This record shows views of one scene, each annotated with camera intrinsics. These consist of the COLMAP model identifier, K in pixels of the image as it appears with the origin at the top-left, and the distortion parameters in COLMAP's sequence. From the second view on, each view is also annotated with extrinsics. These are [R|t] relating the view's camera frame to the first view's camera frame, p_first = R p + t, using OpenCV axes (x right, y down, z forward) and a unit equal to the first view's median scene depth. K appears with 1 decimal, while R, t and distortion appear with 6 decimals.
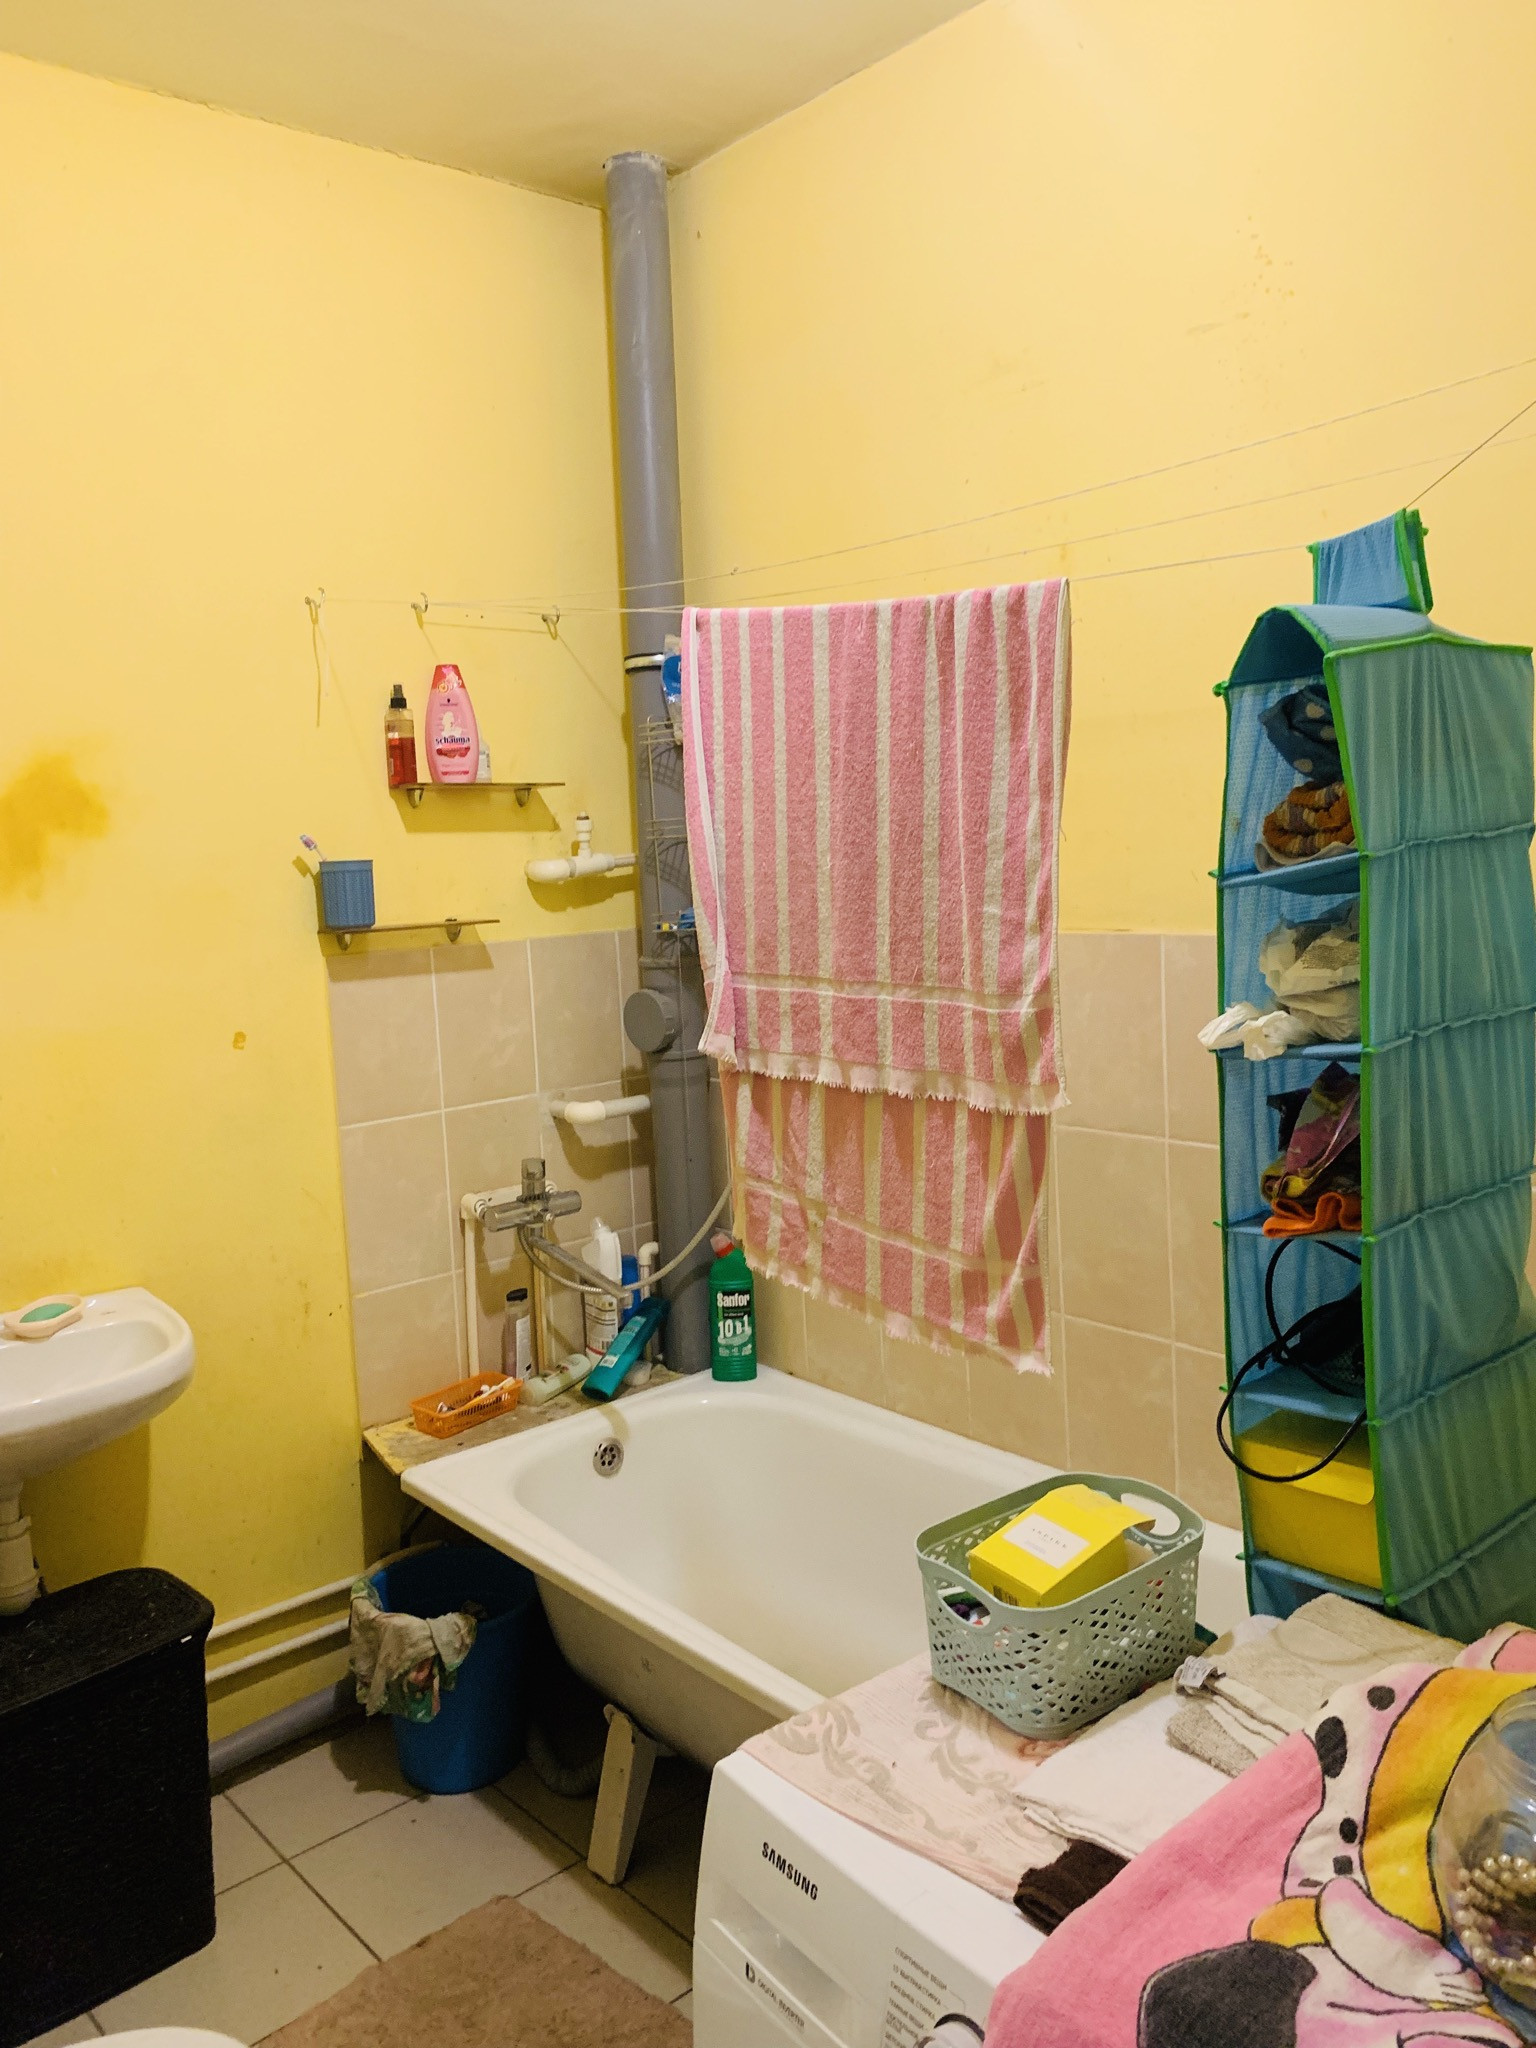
lens RADIAL K [[1549.0, 0, 752.9], [0, 1549.0, 1025.2], [0, 0, 1]] dist [0.052164, -0.081348]
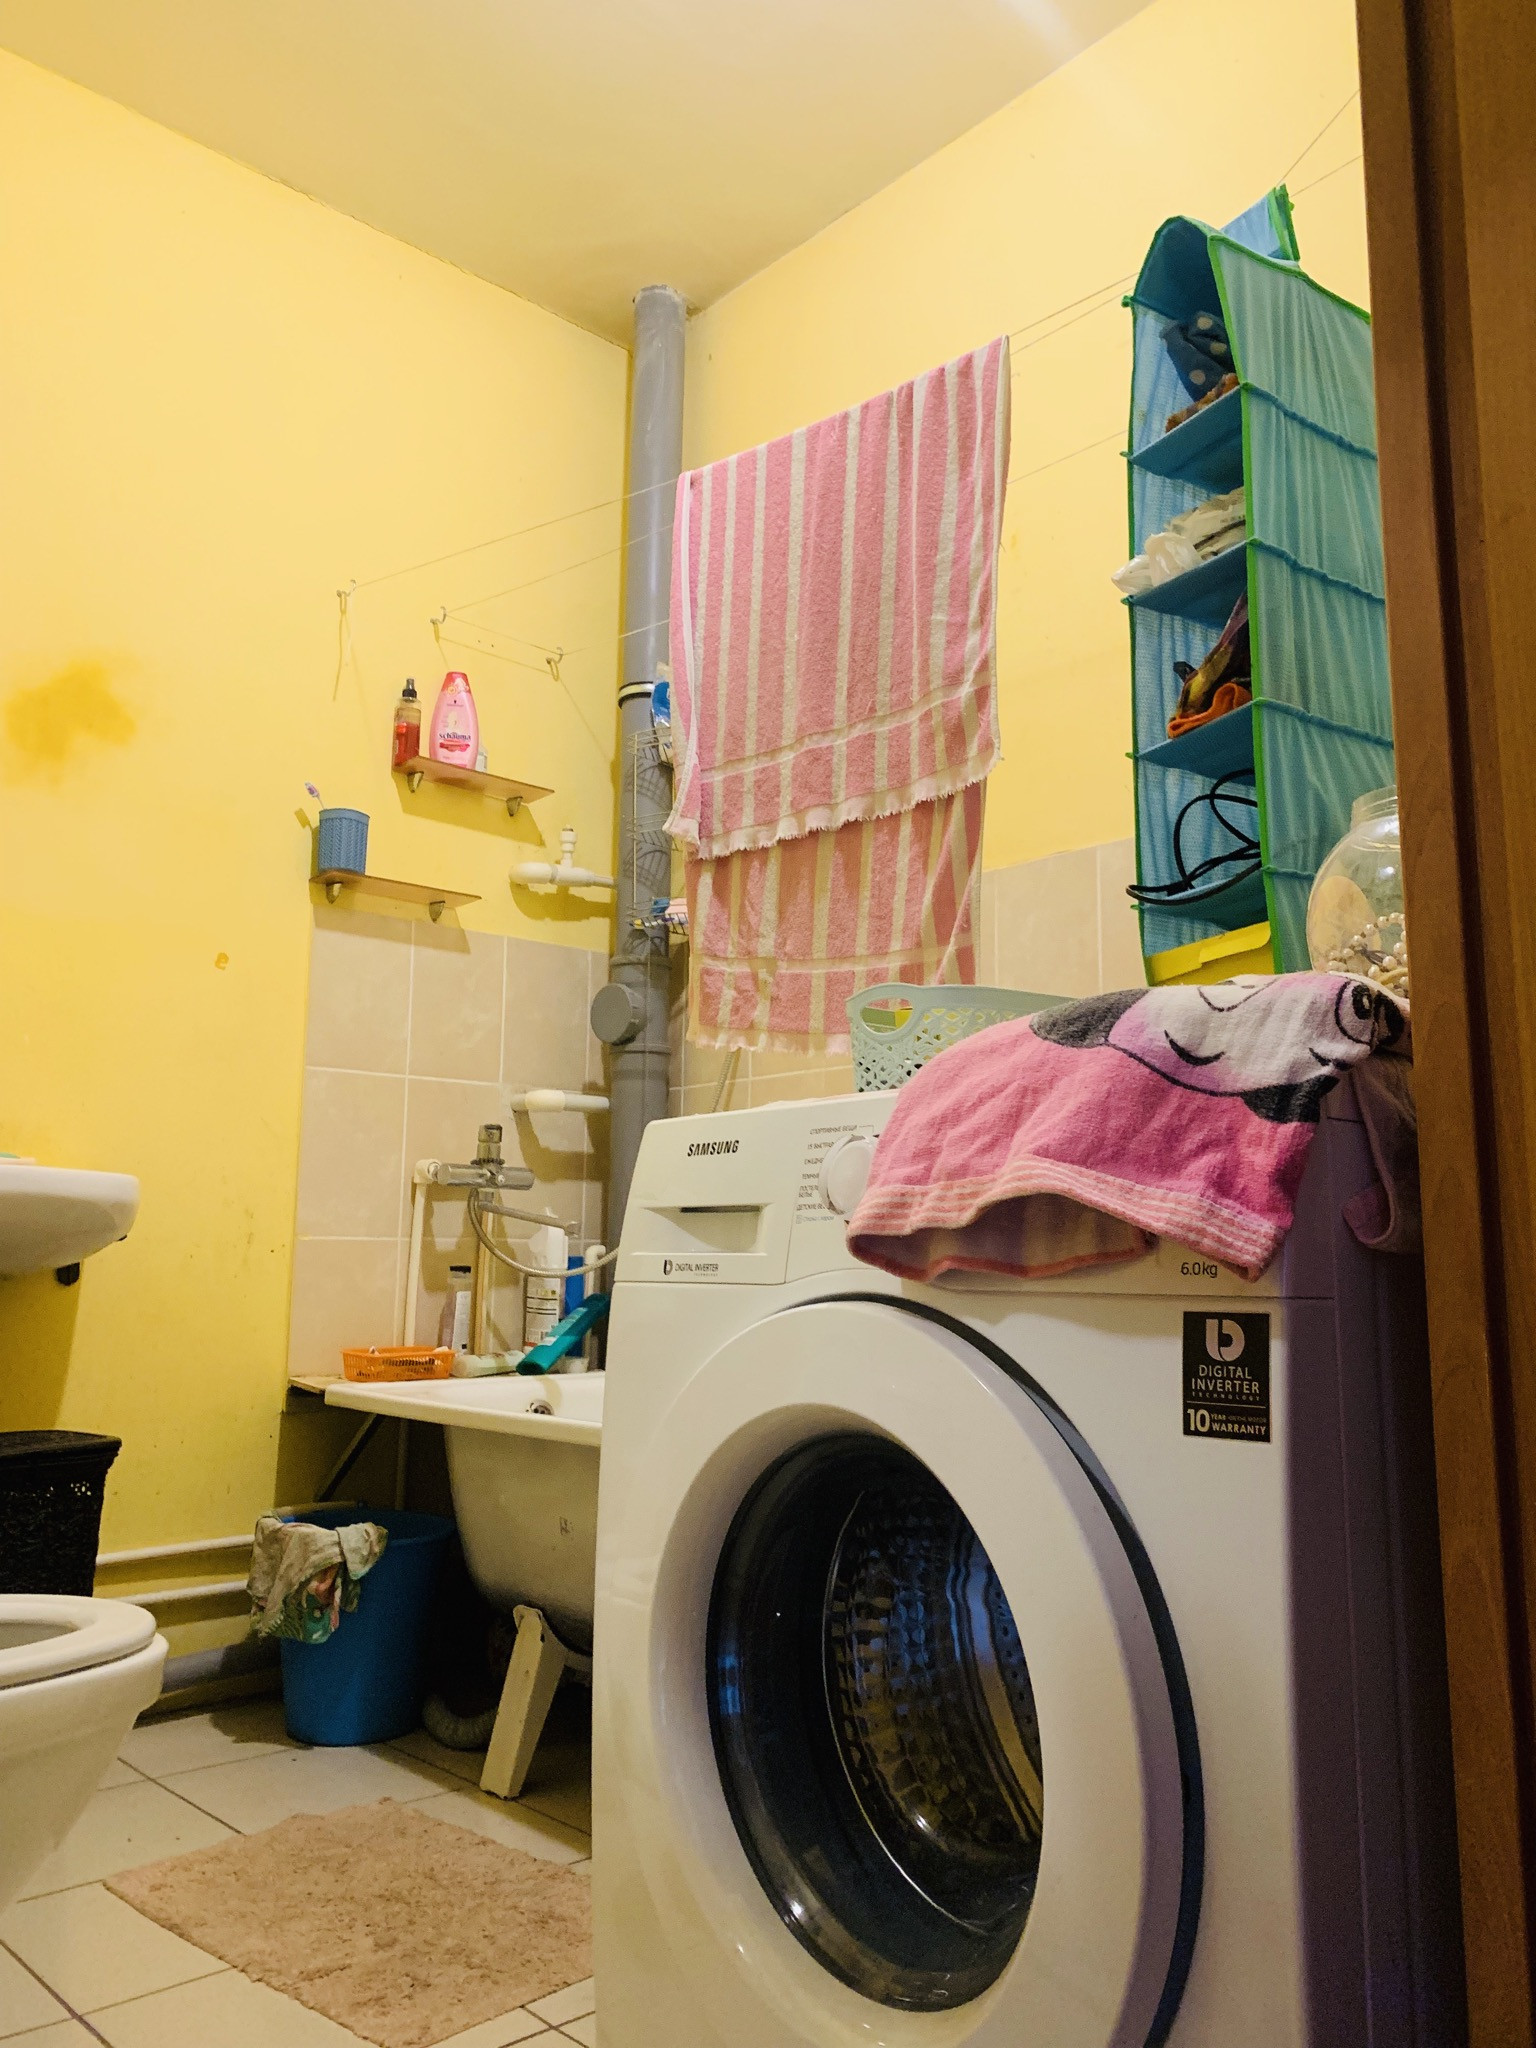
lens RADIAL K [[1549.0, 0, 756.4], [0, 1549.0, 1035.3], [0, 0, 1]] dist [0.052164, -0.081348]
pose [[0.997929, 0.062149, 0.016618, 0.018127], [-0.056051, 0.966740, -0.249544, 0.414187], [-0.031574, 0.248096, 0.968221, -0.011945]]
